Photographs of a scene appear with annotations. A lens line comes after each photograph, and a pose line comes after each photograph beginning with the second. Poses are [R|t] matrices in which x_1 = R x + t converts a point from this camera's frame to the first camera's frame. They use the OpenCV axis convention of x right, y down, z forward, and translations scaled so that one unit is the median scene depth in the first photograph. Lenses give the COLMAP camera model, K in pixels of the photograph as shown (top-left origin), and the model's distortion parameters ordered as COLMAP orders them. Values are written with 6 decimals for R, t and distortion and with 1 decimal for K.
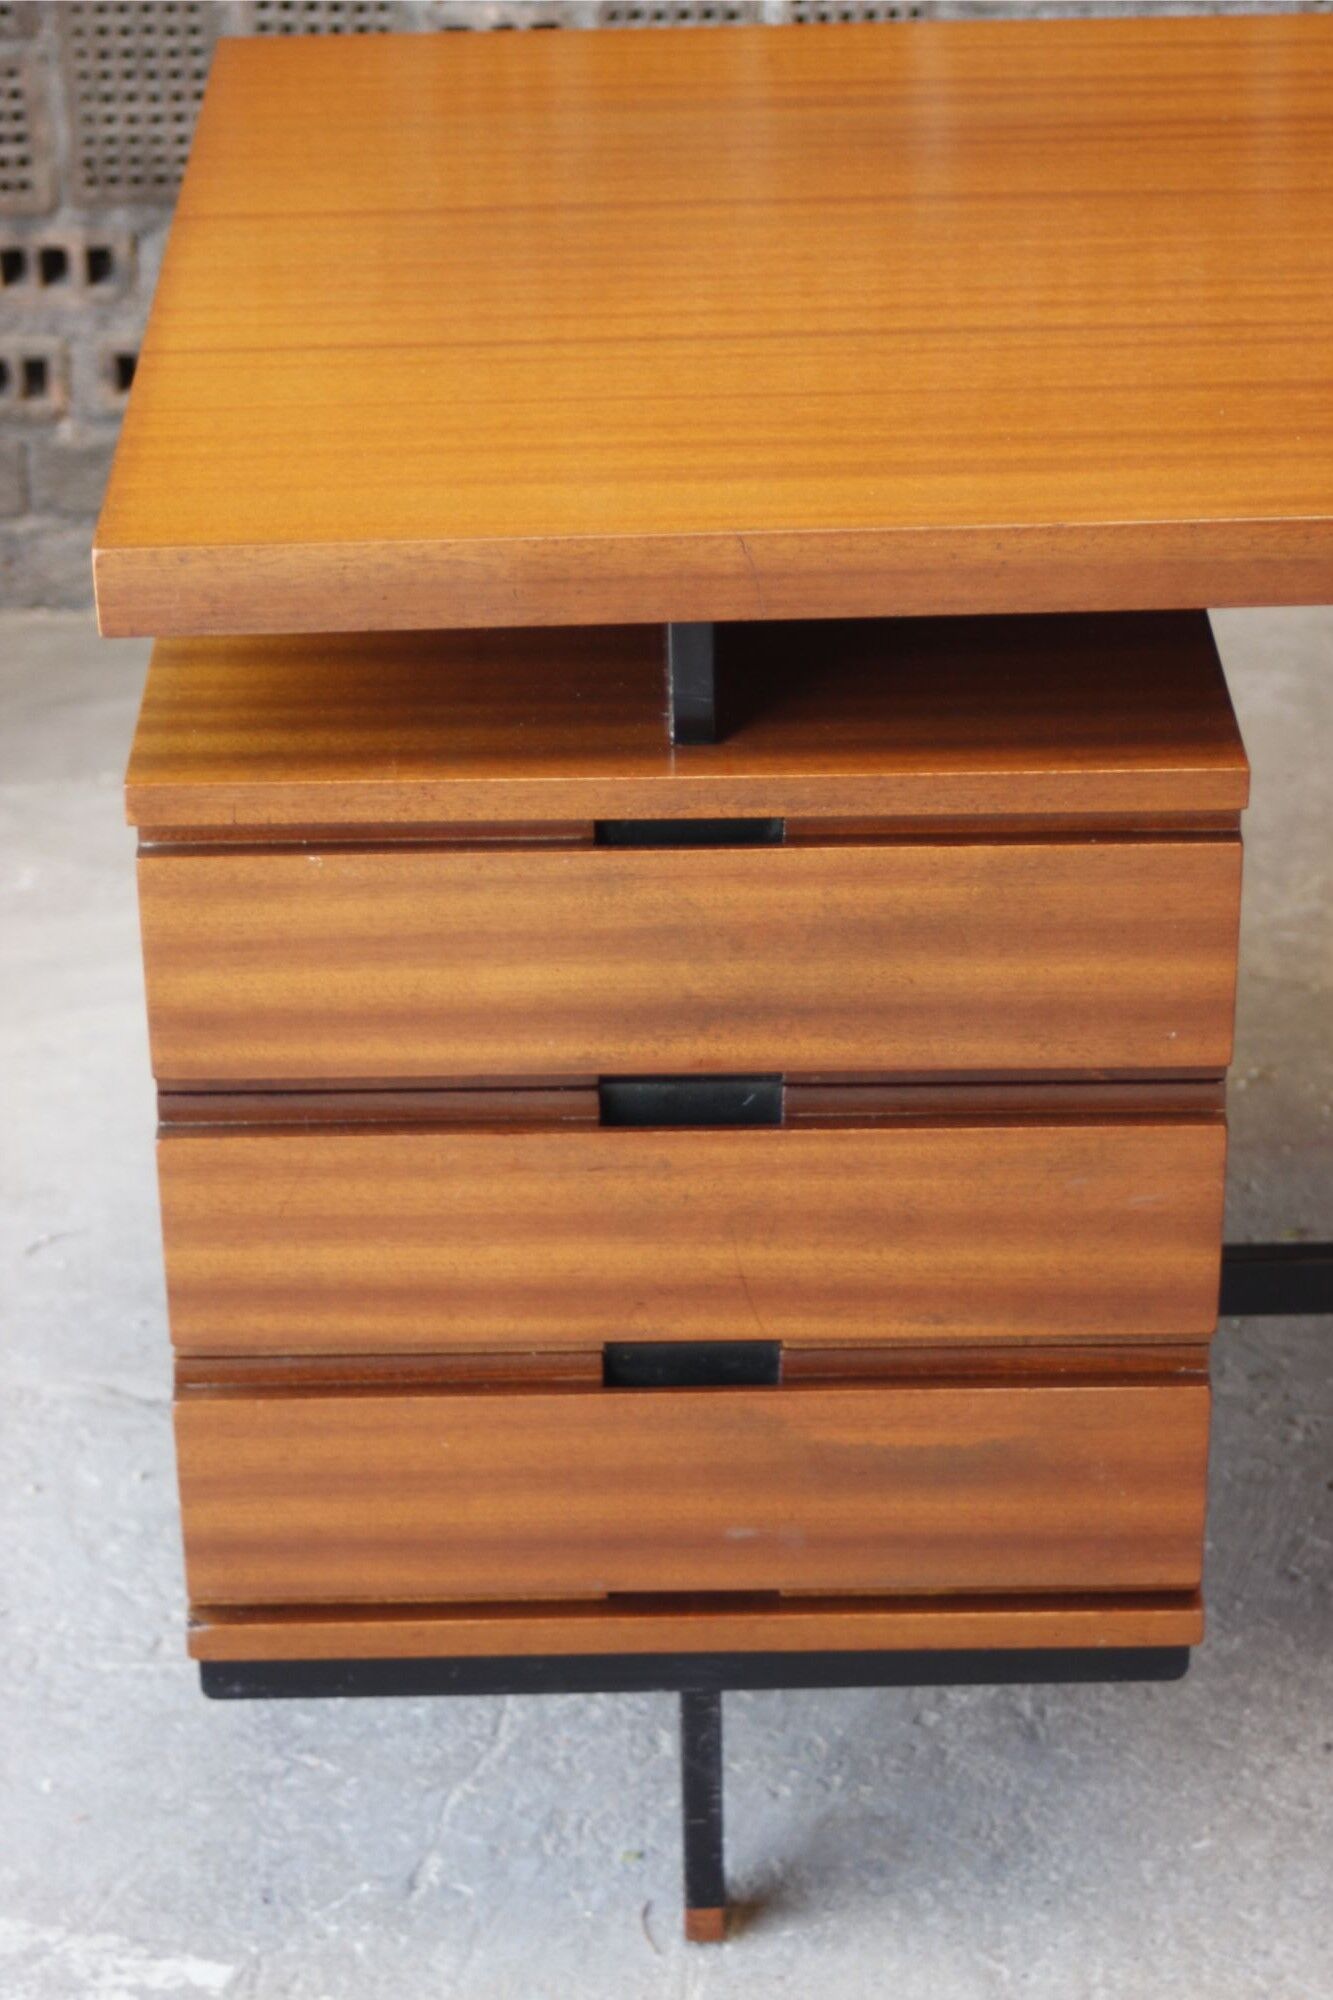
lens RADIAL K [[4628.0, 0, 666.5], [0, 4628.0, 1000.0], [0, 0, 1]] dist [0.044110, 0.201471]
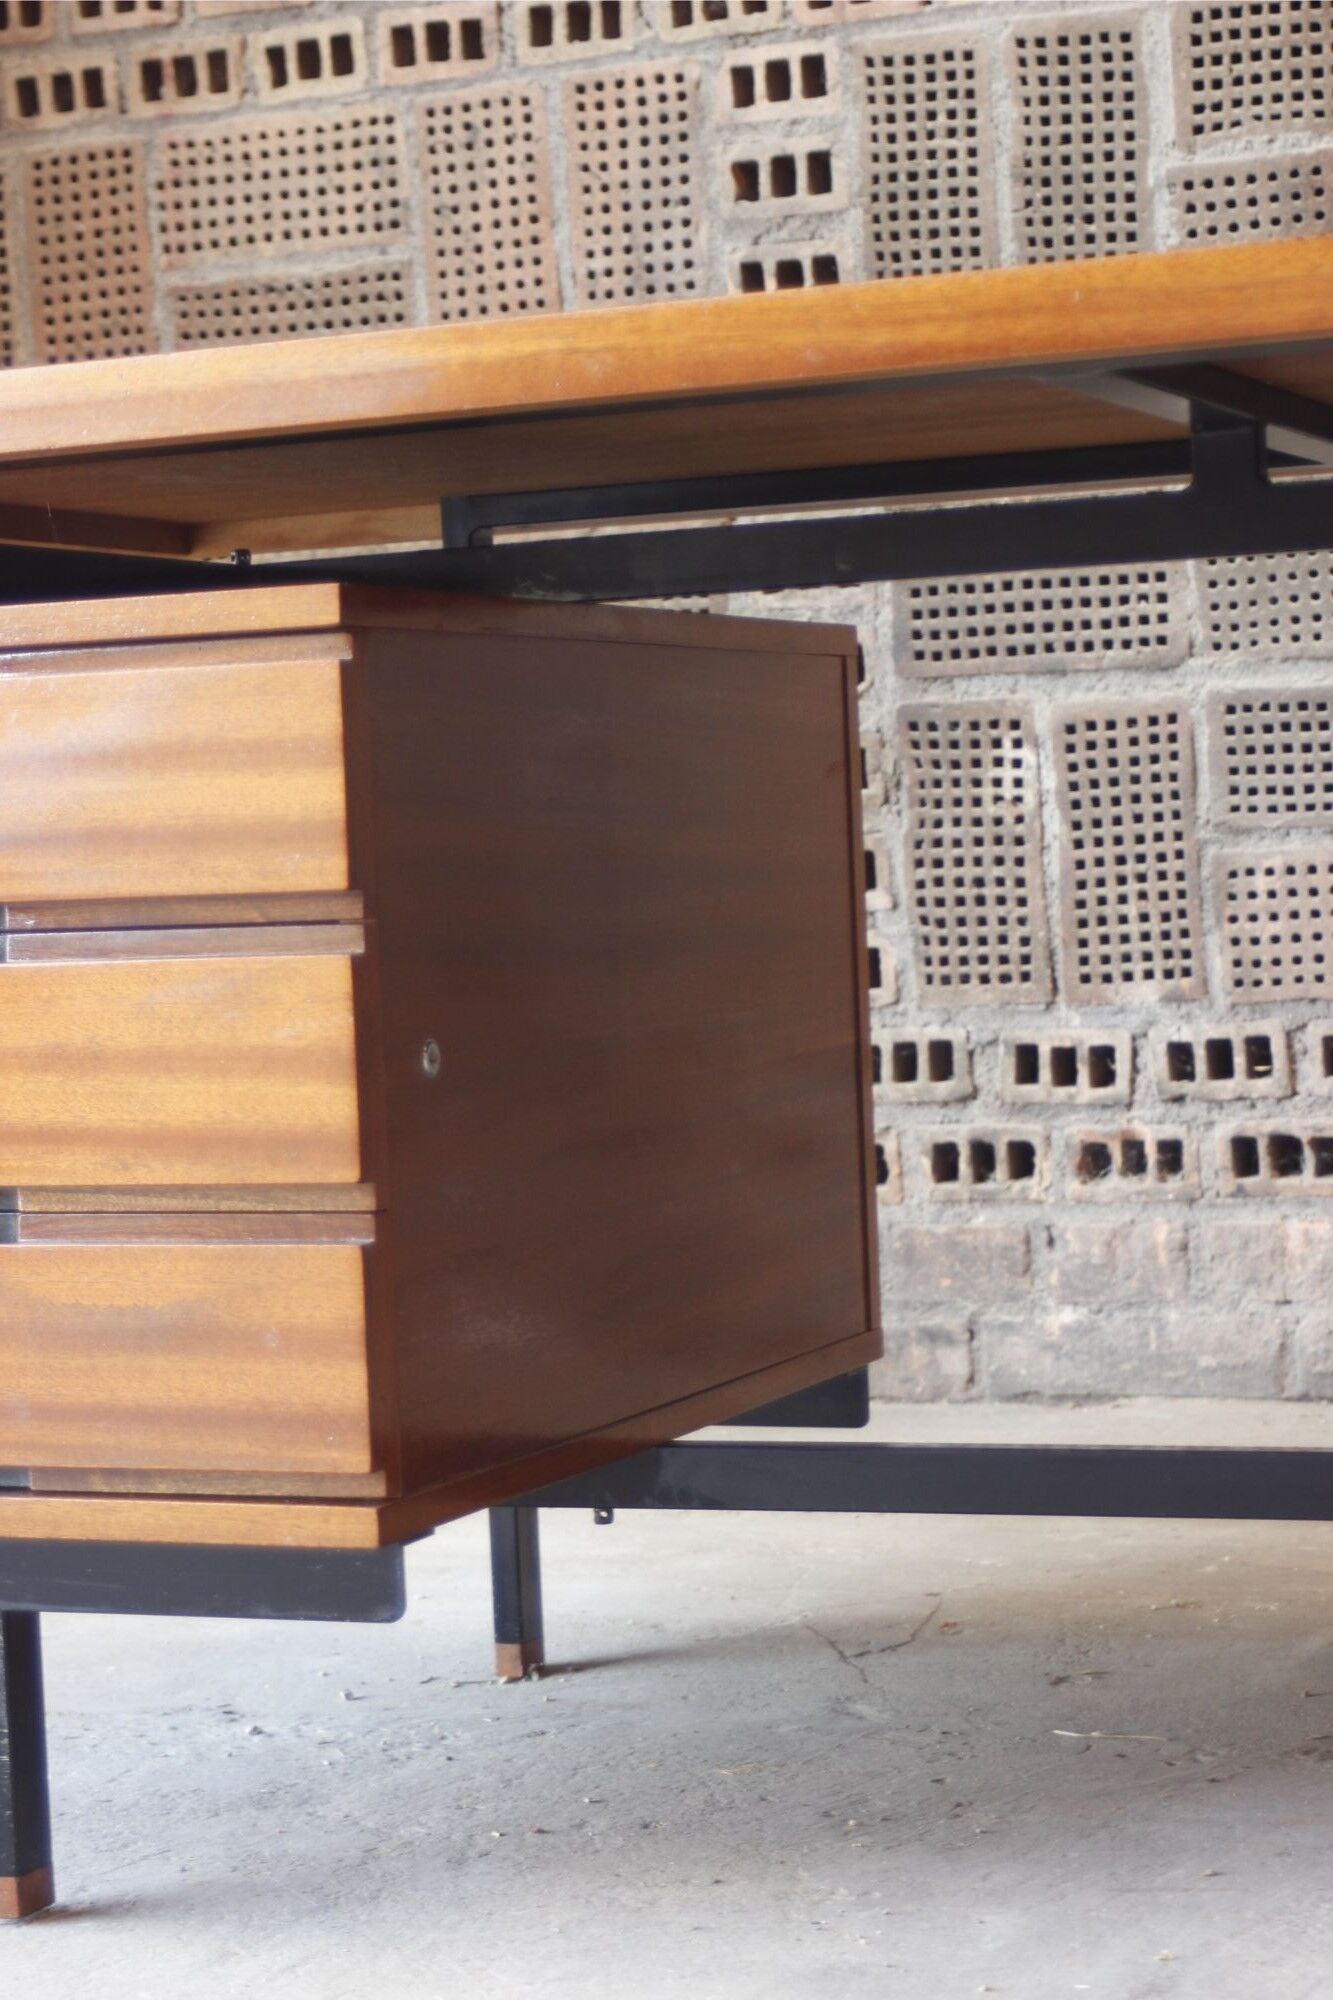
lens RADIAL K [[4315.0, 0, 669.1], [0, 4315.0, 976.8], [0, 0, 1]] dist [-0.027396, 0.178231]
pose [[0.921562, -0.010882, -0.388078, 0.566854], [-0.158672, 0.901751, -0.402081, 0.414322], [0.354325, 0.432120, 0.829293, 0.202088]]
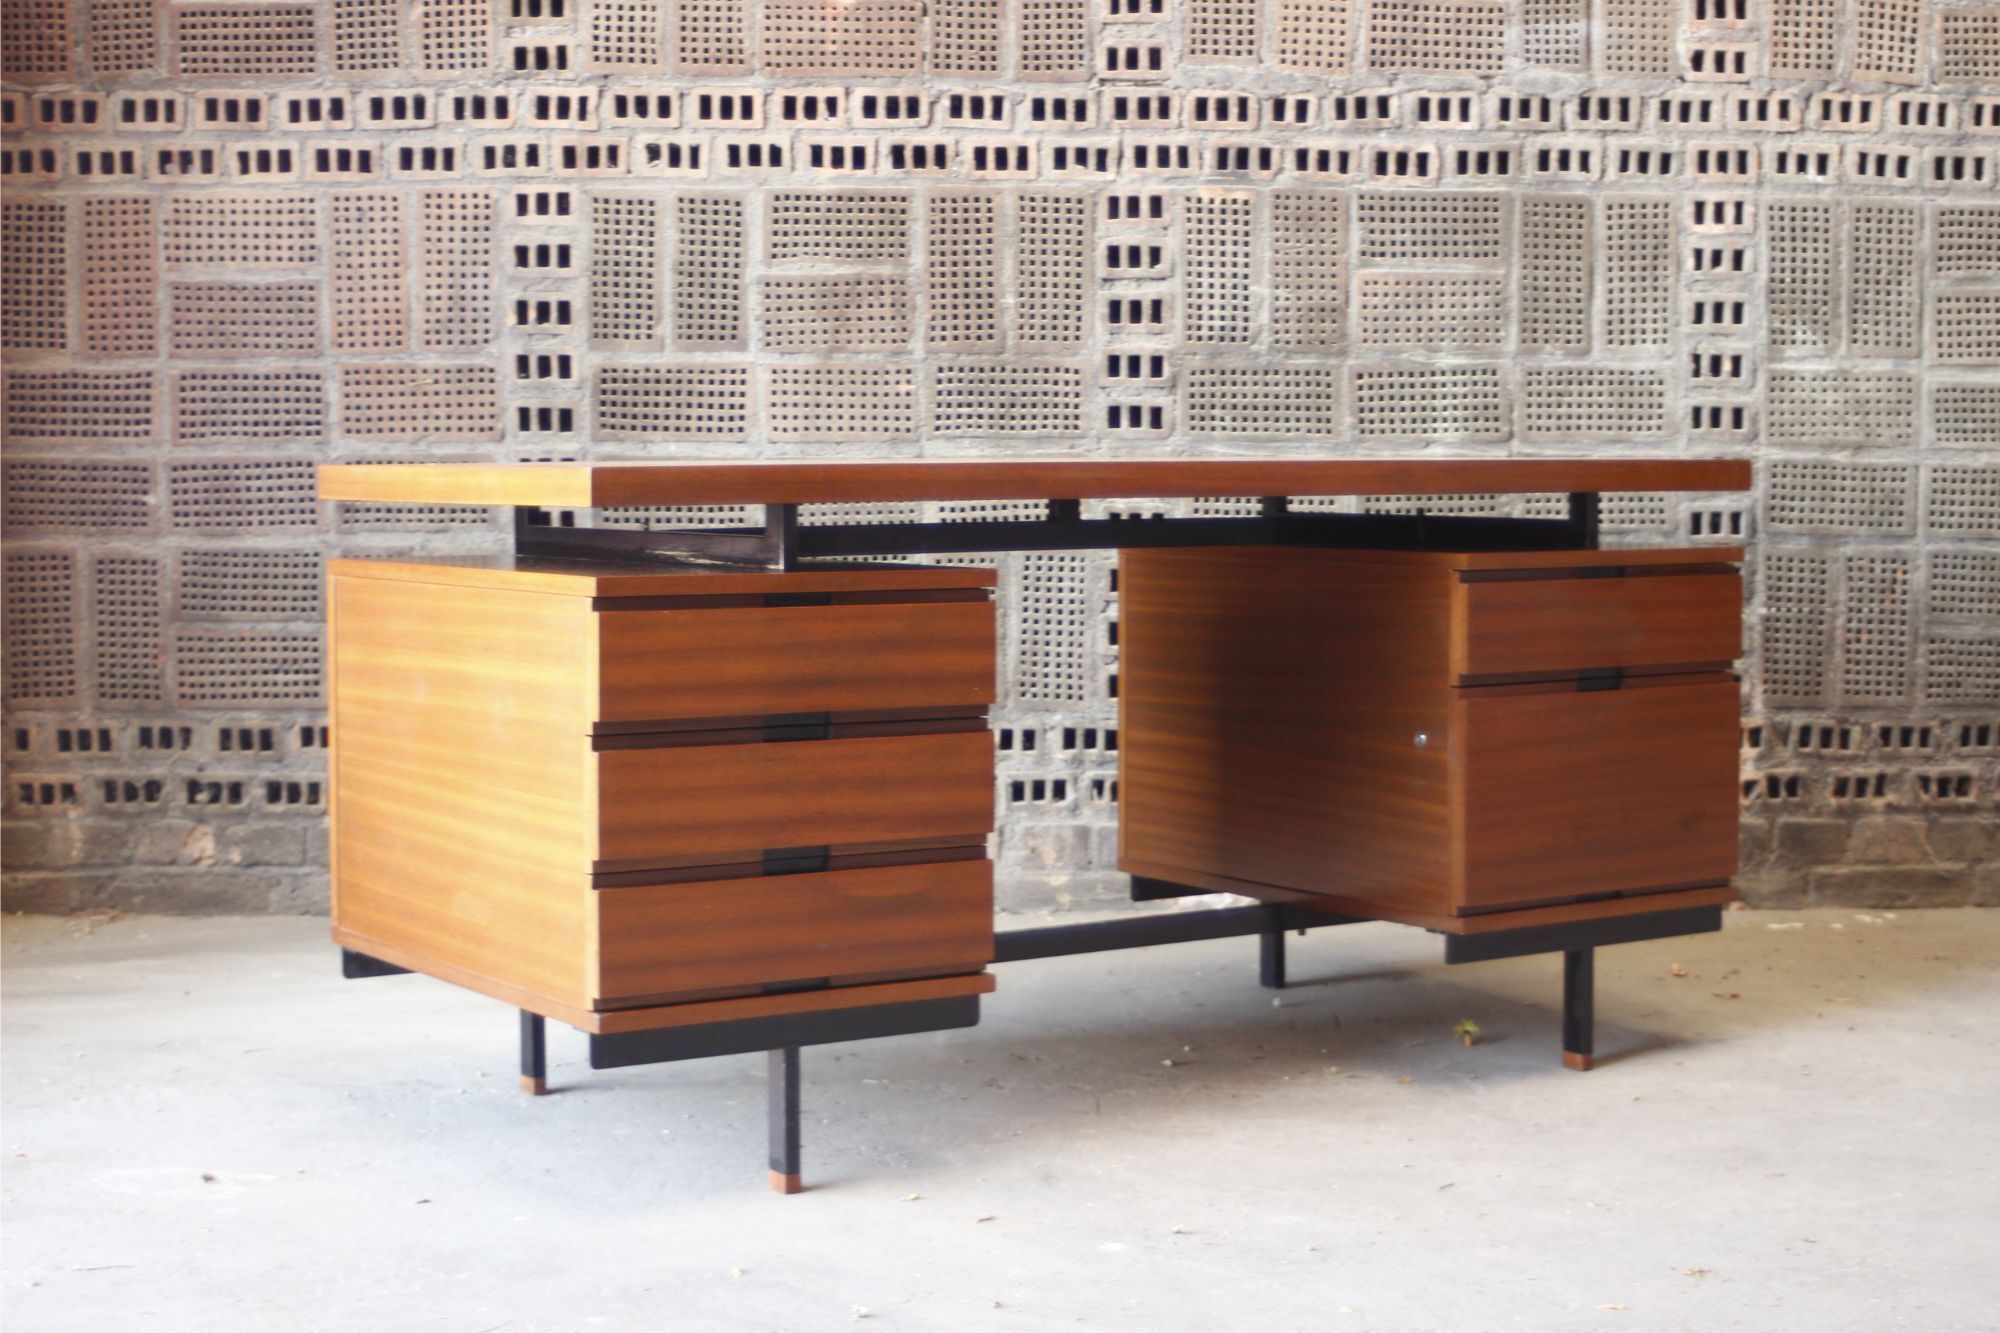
lens RADIAL K [[3150.5, 0, 995.7], [0, 3150.5, 674.3], [0, 0, 1]] dist [-0.177012, 0.127649]
pose [[0.999419, 0.027212, 0.020530, 0.231558], [-0.016323, 0.910775, -0.412579, 0.657542], [-0.029926, 0.412004, 0.910690, -0.487857]]
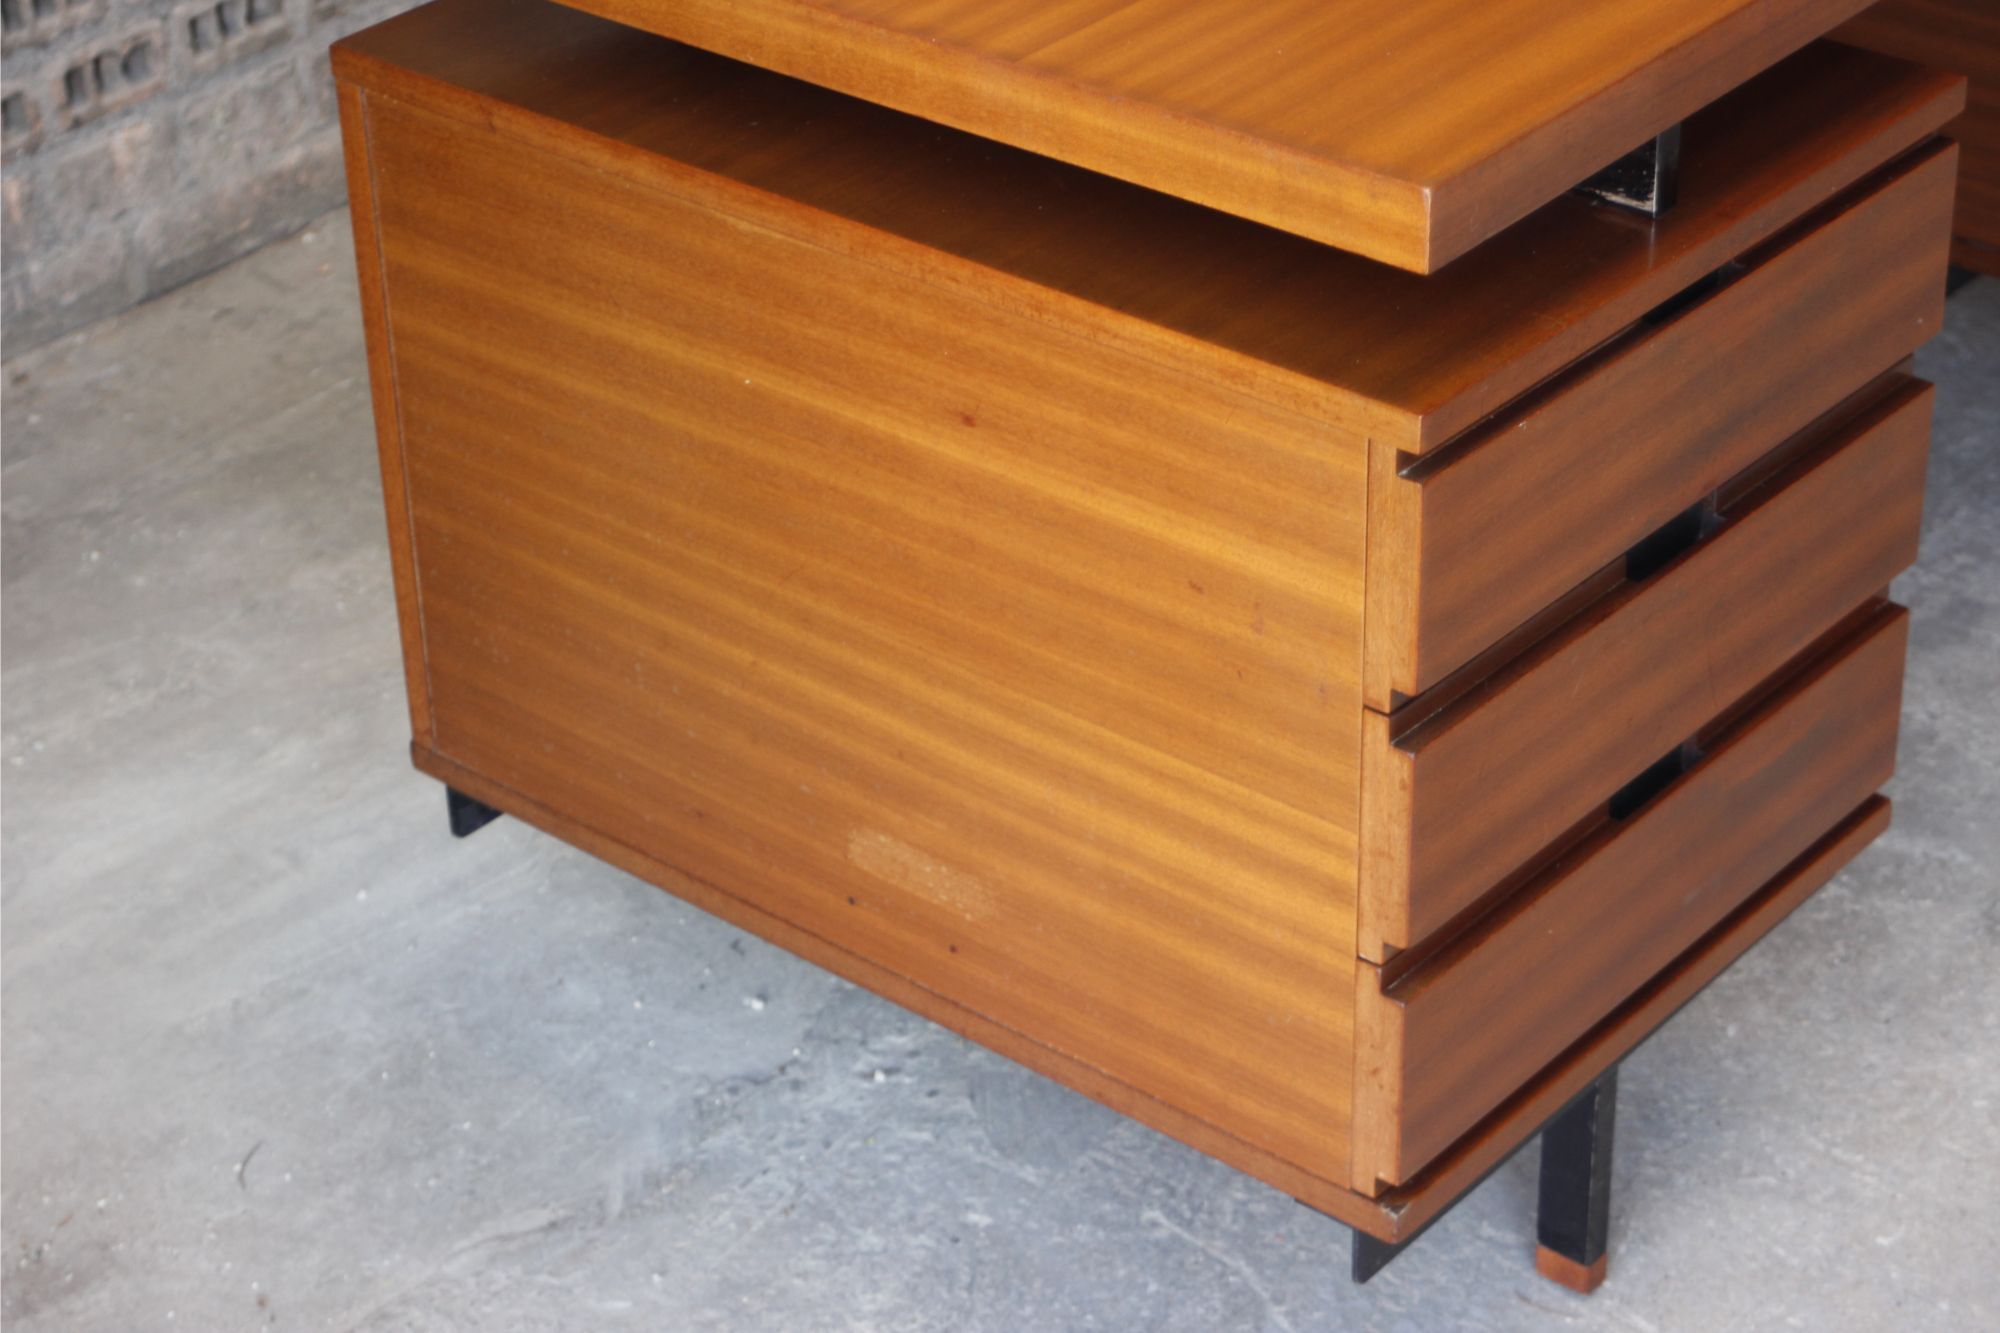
lens RADIAL K [[4022.0, 0, 1000.0], [0, 4022.0, 666.5], [0, 0, 1]] dist [-0.027093, -0.172527]
pose [[0.660251, -0.390221, 0.641714, -0.726292], [0.375143, 0.911555, 0.168329, -0.169654], [-0.650643, 0.129595, 0.748243, 0.383670]]
